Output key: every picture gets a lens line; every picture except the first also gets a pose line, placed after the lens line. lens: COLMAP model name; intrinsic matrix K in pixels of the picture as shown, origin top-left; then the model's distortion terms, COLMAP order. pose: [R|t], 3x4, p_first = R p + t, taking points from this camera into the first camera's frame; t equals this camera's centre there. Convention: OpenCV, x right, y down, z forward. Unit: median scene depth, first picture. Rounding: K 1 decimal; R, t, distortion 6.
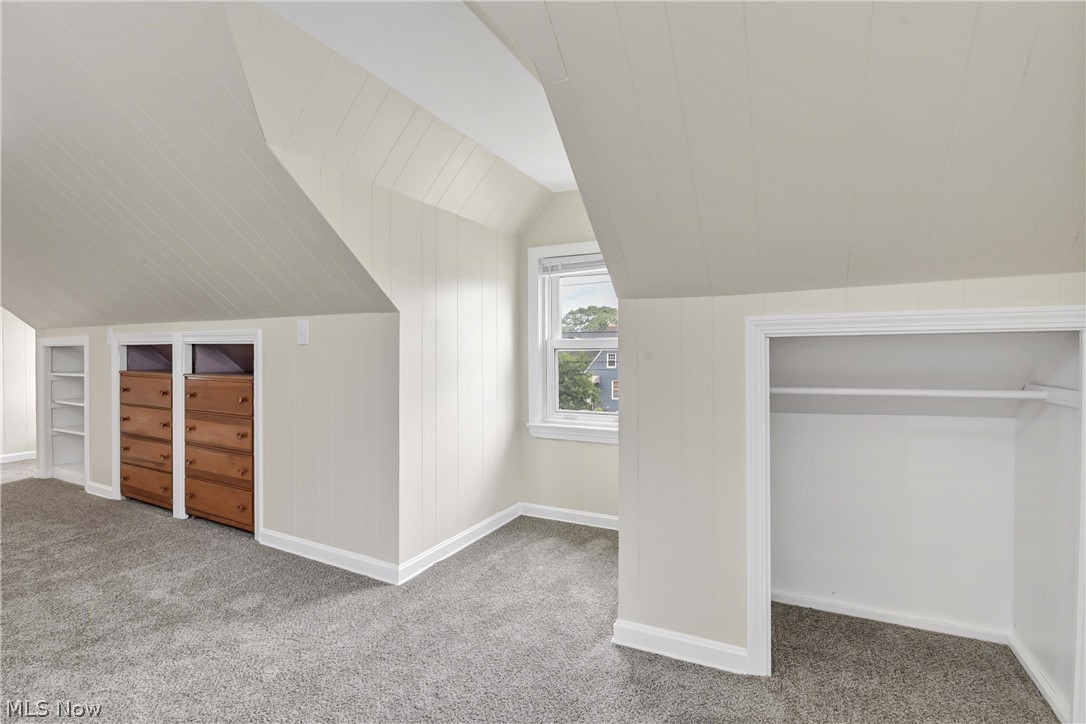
lens RADIAL K [[505.0, 0, 551.9], [0, 505.0, 360.5], [0, 0, 1]] dist [-0.022129, -0.000994]
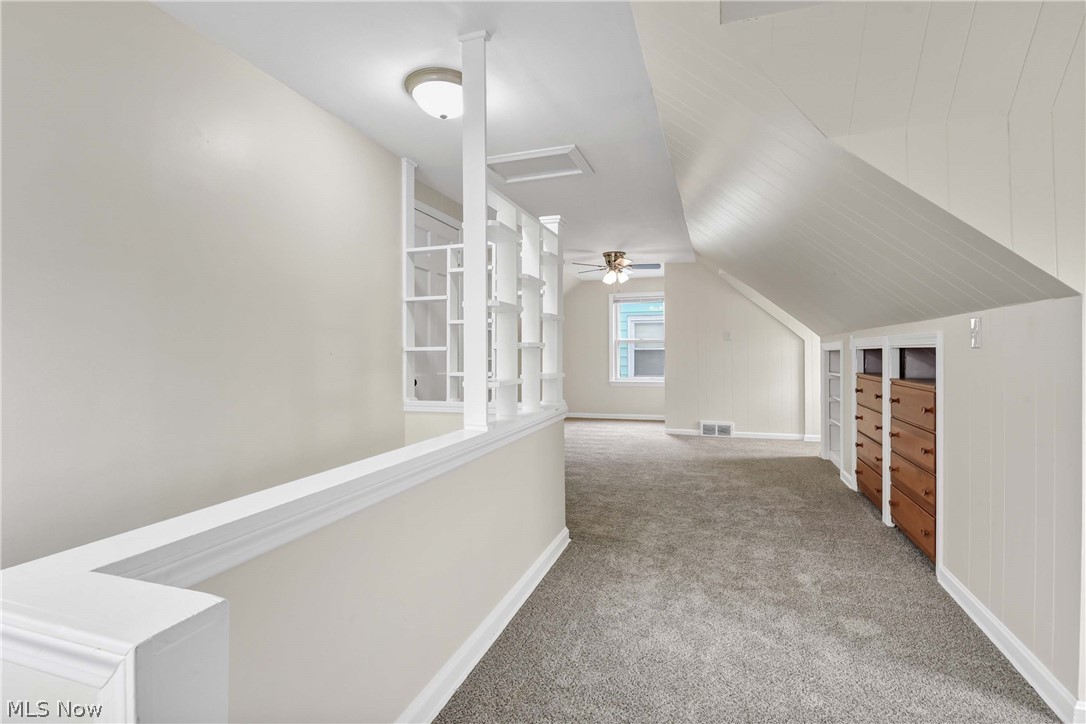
lens RADIAL K [[508.0, 0, 532.1], [0, 508.0, 355.3], [0, 0, 1]] dist [-0.021239, -0.000406]
pose [[0.115614, 0.000049, -0.993294, 0.173210], [-0.011657, 0.999931, -0.001308, -0.009800], [0.993226, 0.011730, 0.115607, 0.196970]]
